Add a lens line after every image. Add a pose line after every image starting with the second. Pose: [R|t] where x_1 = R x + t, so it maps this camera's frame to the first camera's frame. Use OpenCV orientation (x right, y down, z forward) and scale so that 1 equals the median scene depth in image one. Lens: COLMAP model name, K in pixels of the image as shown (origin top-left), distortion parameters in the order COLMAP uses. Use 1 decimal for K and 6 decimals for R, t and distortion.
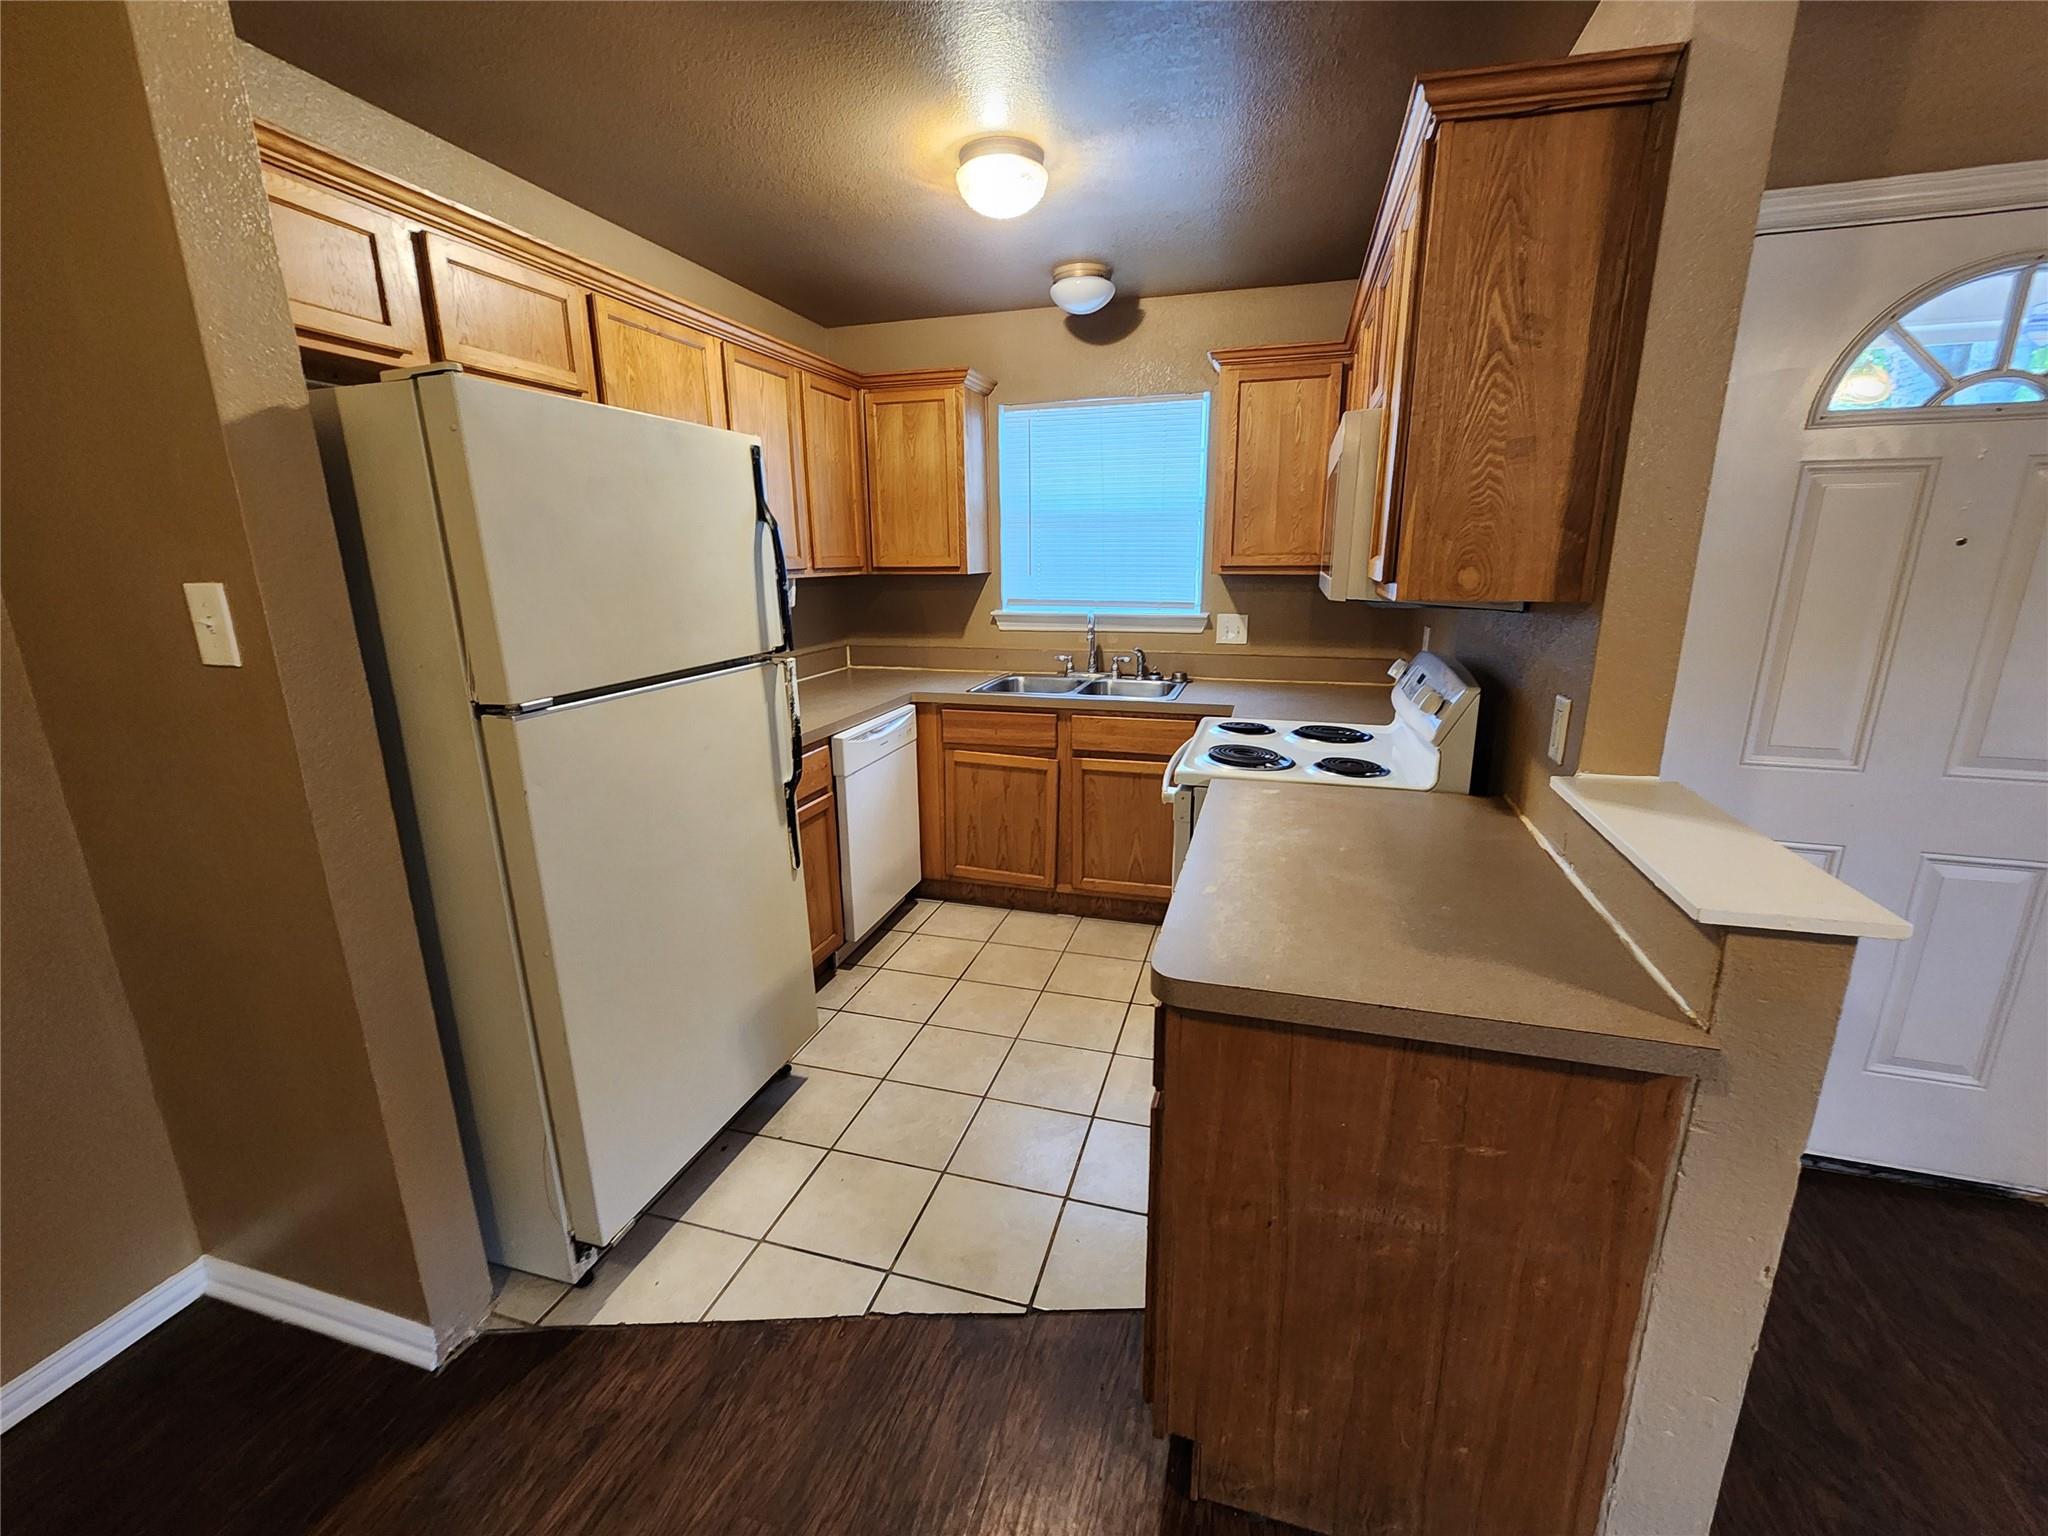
lens RADIAL K [[835.3, 0, 1026.7], [0, 835.3, 767.2], [0, 0, 1]] dist [-0.001084, -0.000156]
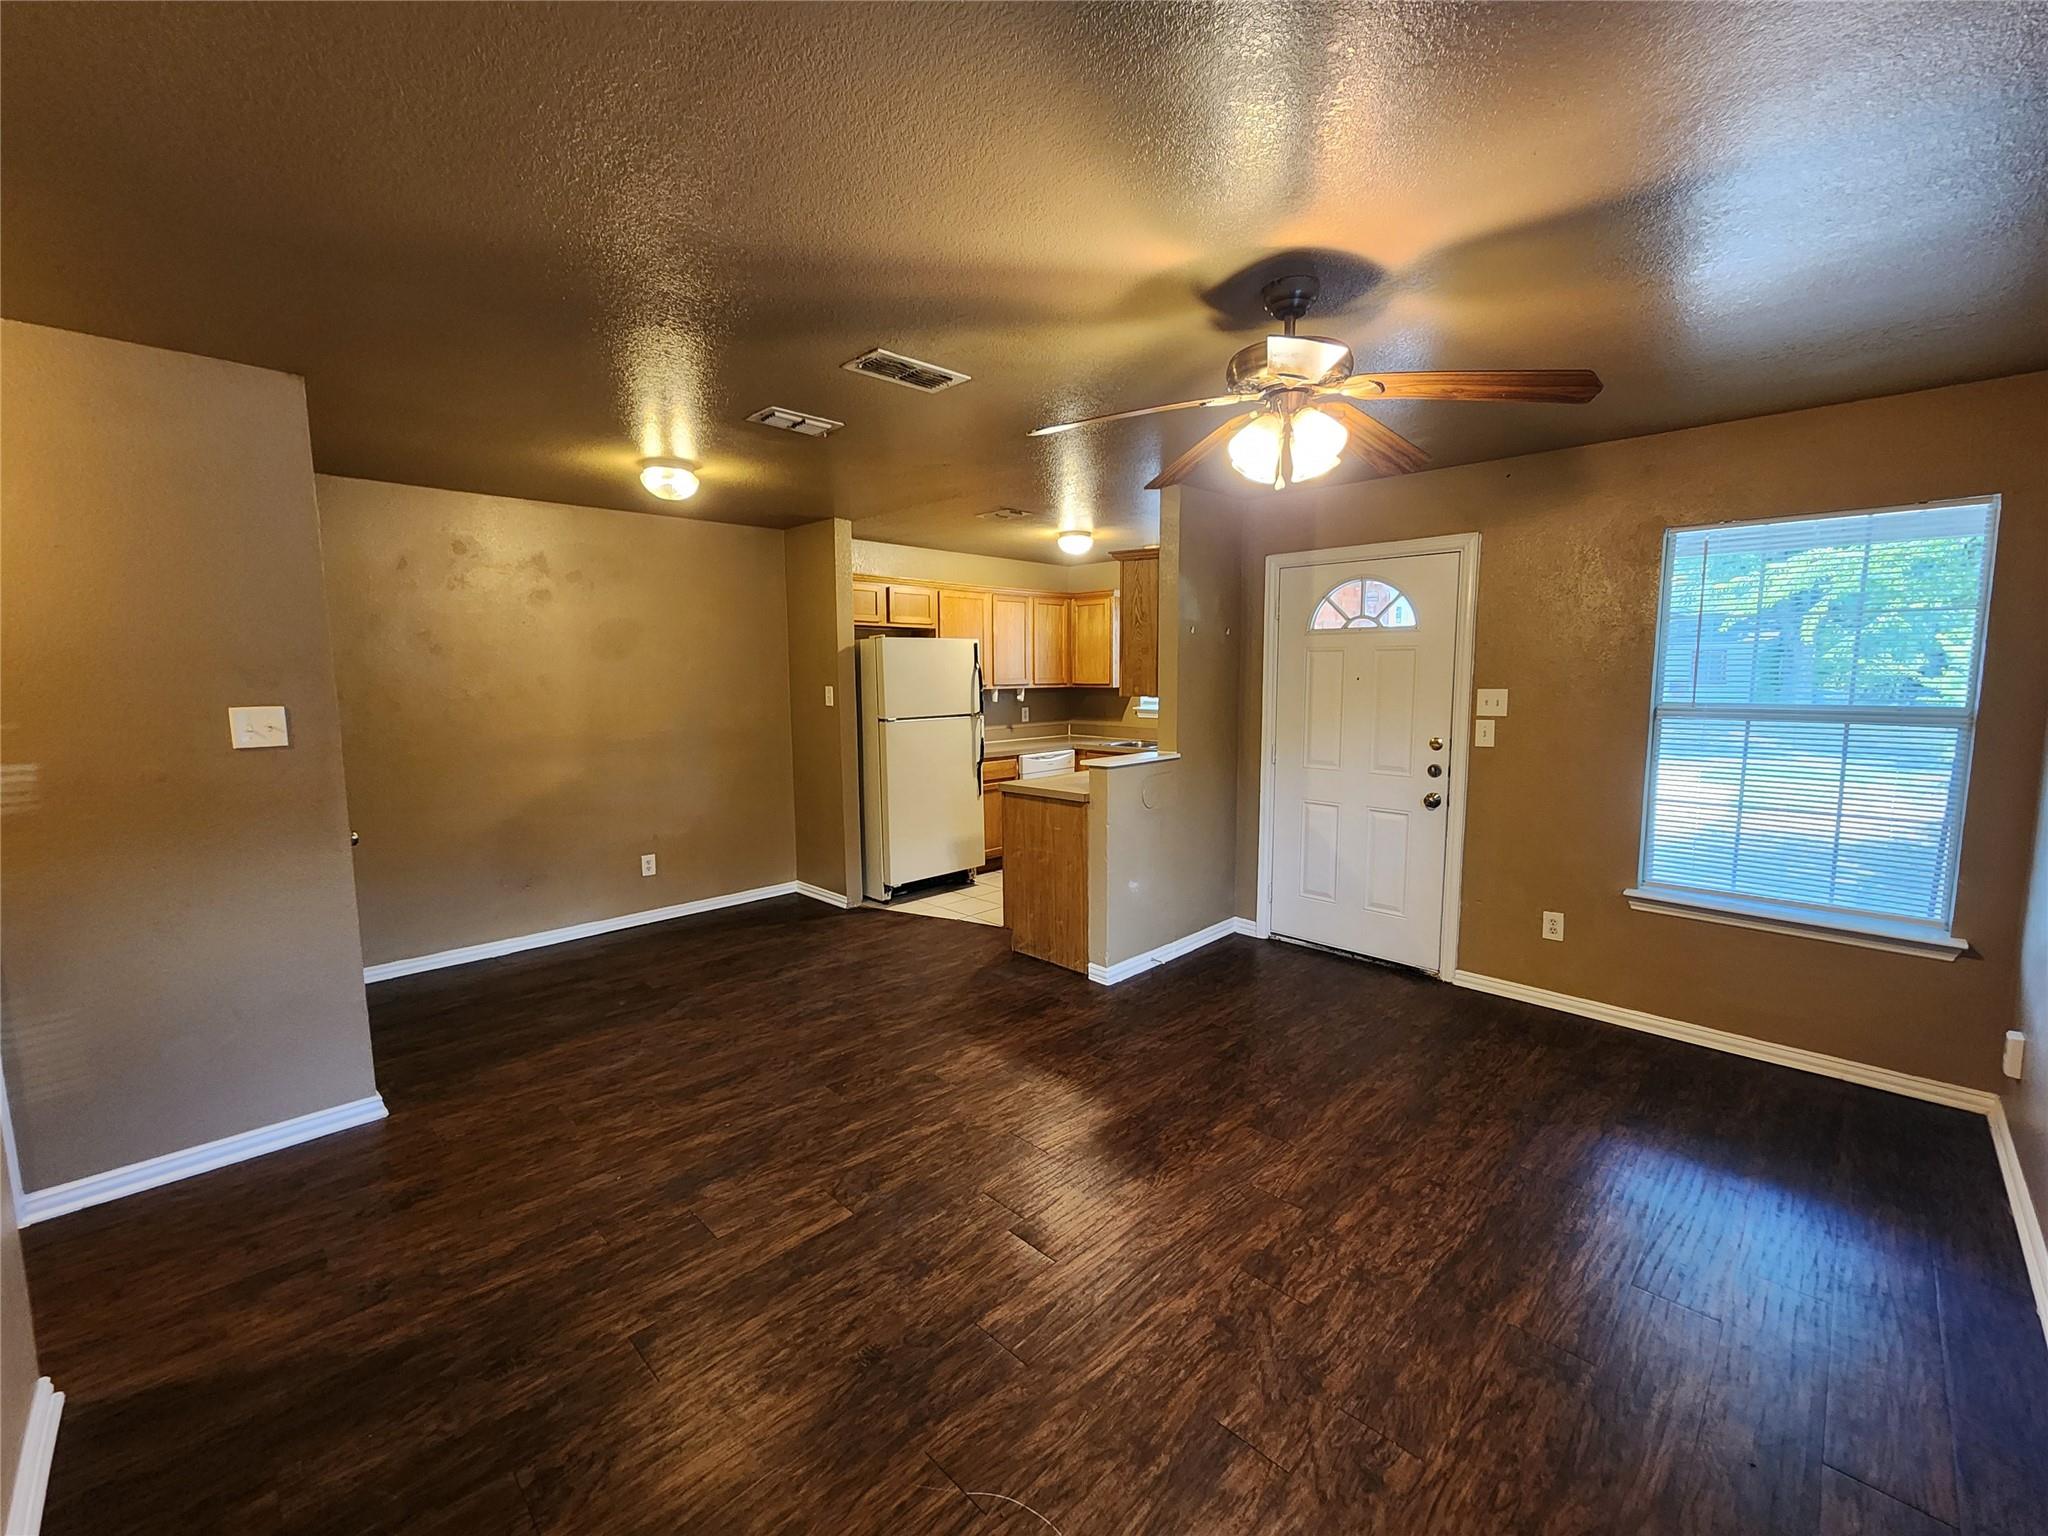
lens RADIAL K [[835.3, 0, 1023.7], [0, 835.3, 768.9], [0, 0, 1]] dist [-0.001084, -0.000156]
pose [[0.878983, 0.058568, -0.473244, 1.161569], [-0.119131, 0.987930, -0.099004, 0.300673], [0.461733, 0.143401, 0.875351, -1.333825]]
